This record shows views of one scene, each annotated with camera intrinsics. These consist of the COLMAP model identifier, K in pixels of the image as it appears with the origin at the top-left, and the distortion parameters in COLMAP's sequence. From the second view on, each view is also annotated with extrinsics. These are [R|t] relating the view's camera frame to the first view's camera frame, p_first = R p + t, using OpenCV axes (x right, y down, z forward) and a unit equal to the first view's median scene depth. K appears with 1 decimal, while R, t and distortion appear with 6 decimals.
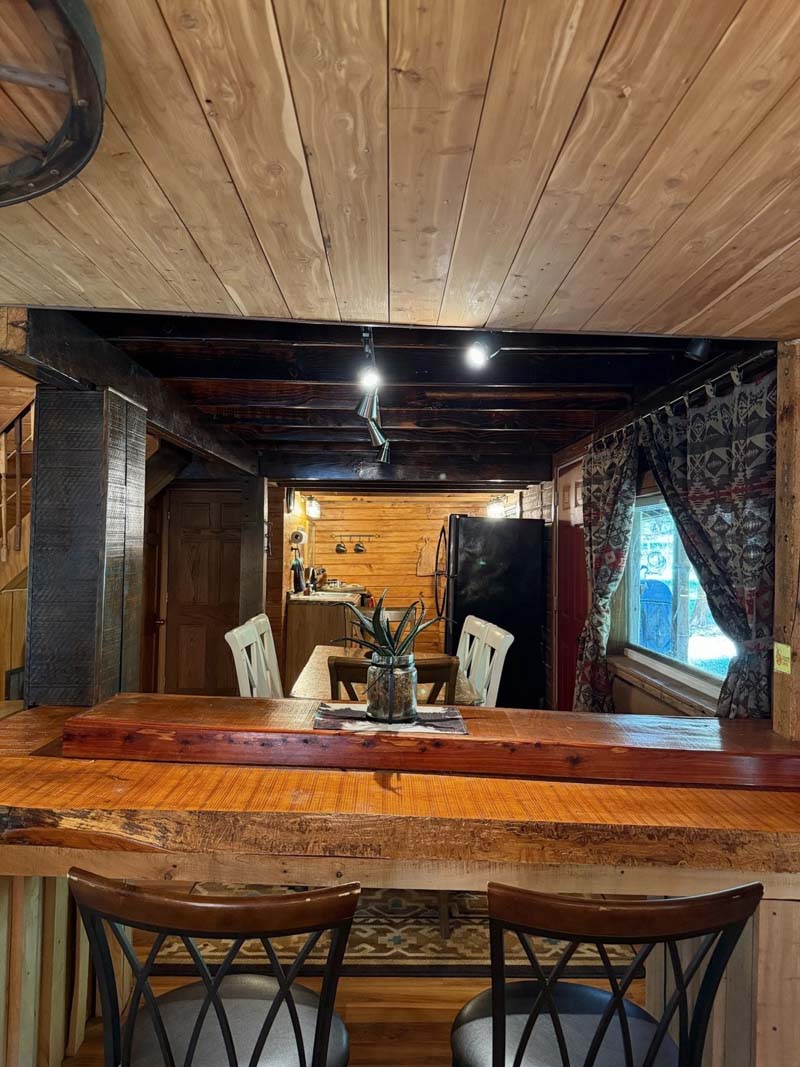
lens RADIAL K [[763.0, 0, 397.5], [0, 763.0, 532.3], [0, 0, 1]] dist [0.032575, -0.002612]
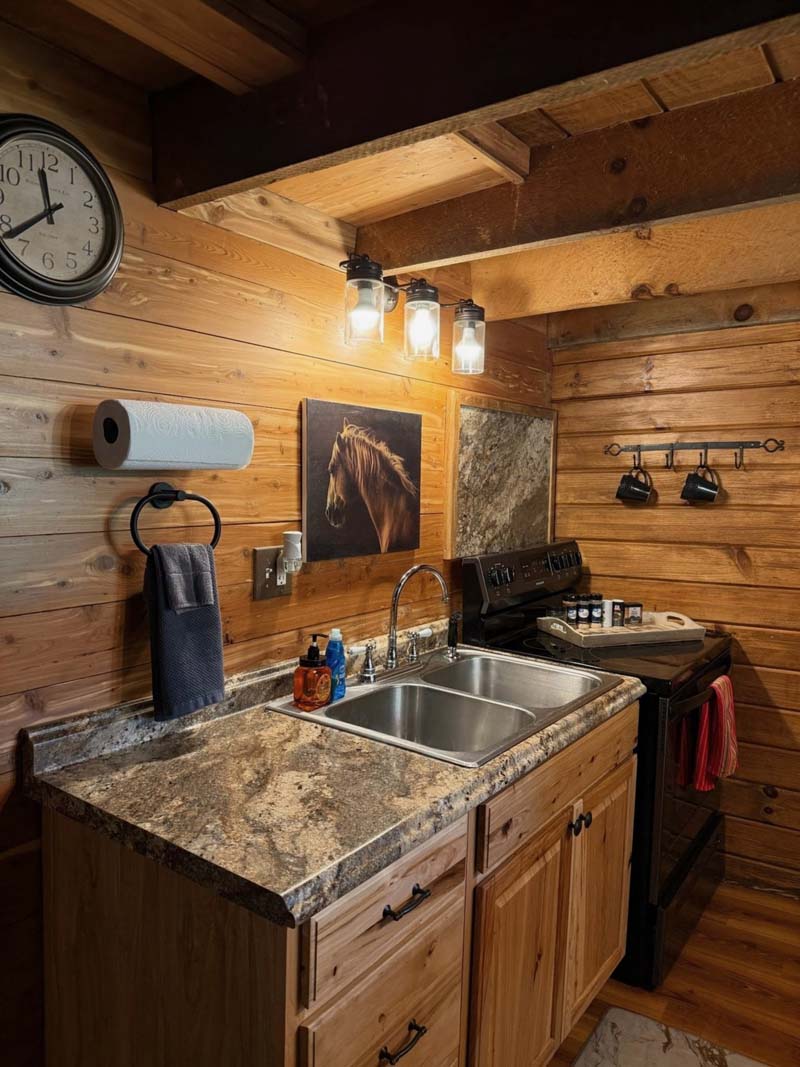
lens RADIAL K [[763.0, 0, 401.8], [0, 763.0, 542.6], [0, 0, 1]] dist [0.032575, -0.002612]
pose [[0.822171, 0.048624, -0.567159, 0.017614], [0.005895, 0.995564, 0.093898, 0.010471], [0.569209, -0.080544, 0.818238, 0.559935]]
